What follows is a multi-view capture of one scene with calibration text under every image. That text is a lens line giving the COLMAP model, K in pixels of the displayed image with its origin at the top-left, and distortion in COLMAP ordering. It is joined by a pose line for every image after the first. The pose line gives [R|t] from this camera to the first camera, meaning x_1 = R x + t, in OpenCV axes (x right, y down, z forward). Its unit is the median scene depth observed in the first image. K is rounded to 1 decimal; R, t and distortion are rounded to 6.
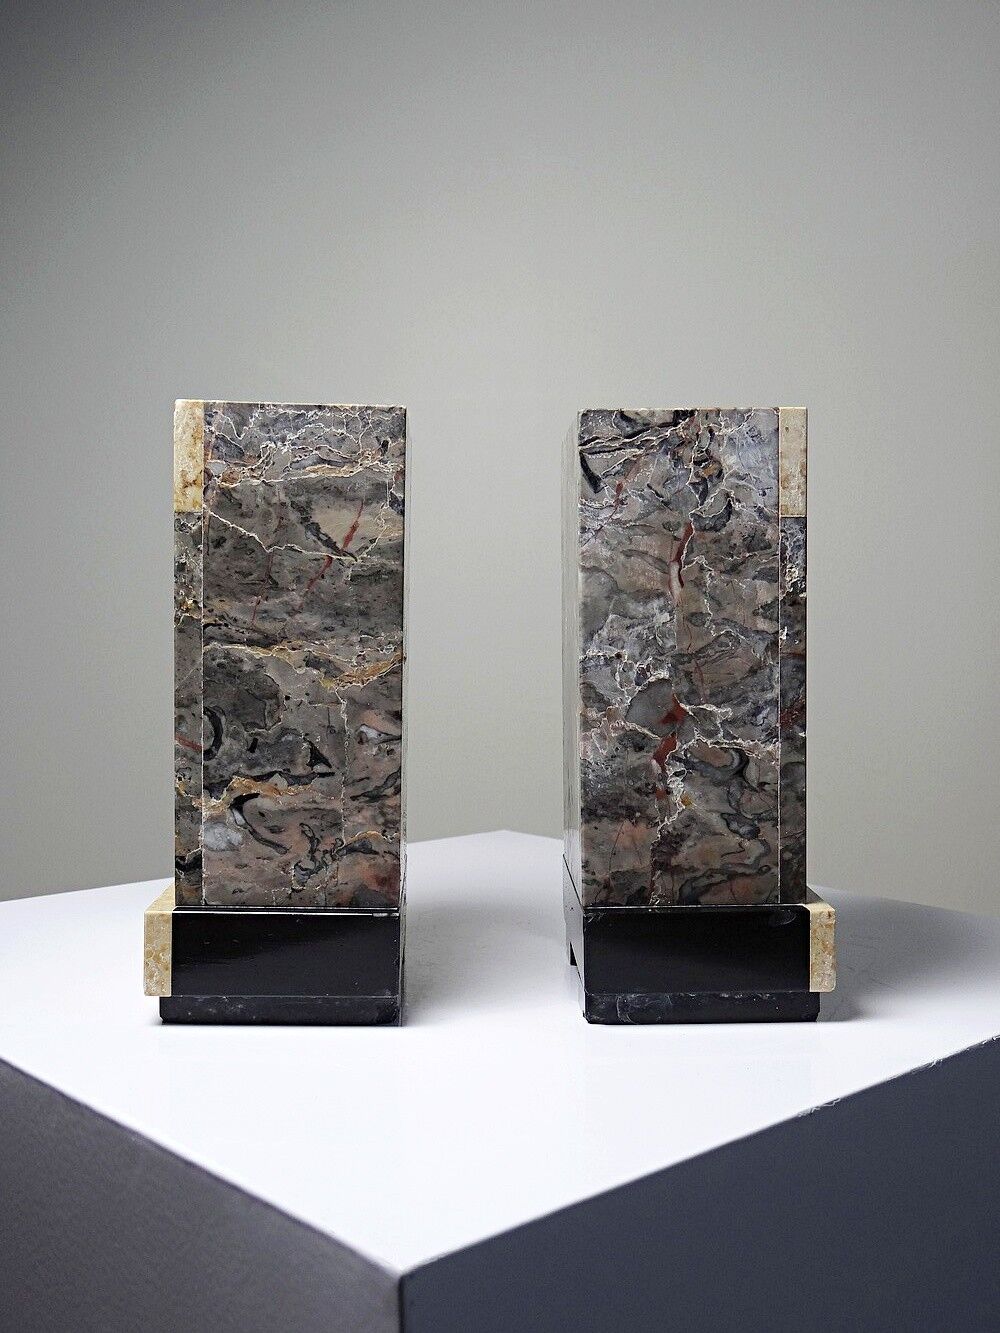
lens RADIAL K [[1504.1, 0, 498.5], [0, 1504.1, 655.6], [0, 0, 1]] dist [0.000392, 0.000000]
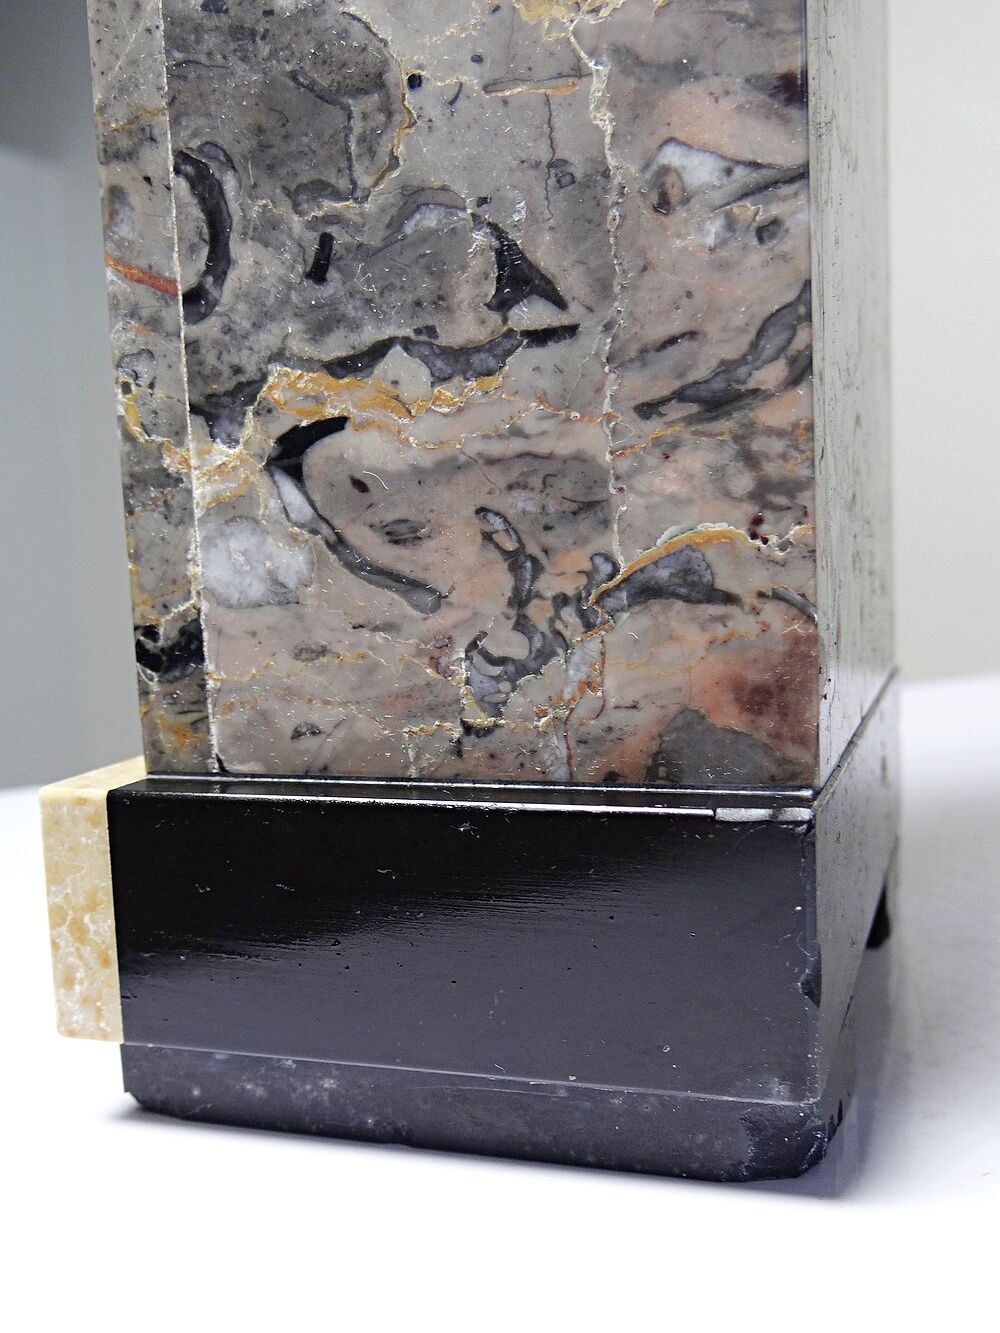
lens RADIAL K [[1504.1, 0, 496.5], [0, 1504.1, 676.0], [0, 0, 1]] dist [0.000392, 0.000000]
pose [[0.932997, -0.011719, -0.359693, -0.020433], [0.040949, 0.996436, 0.073752, 0.123839], [0.357547, -0.083540, 0.930151, 0.723488]]
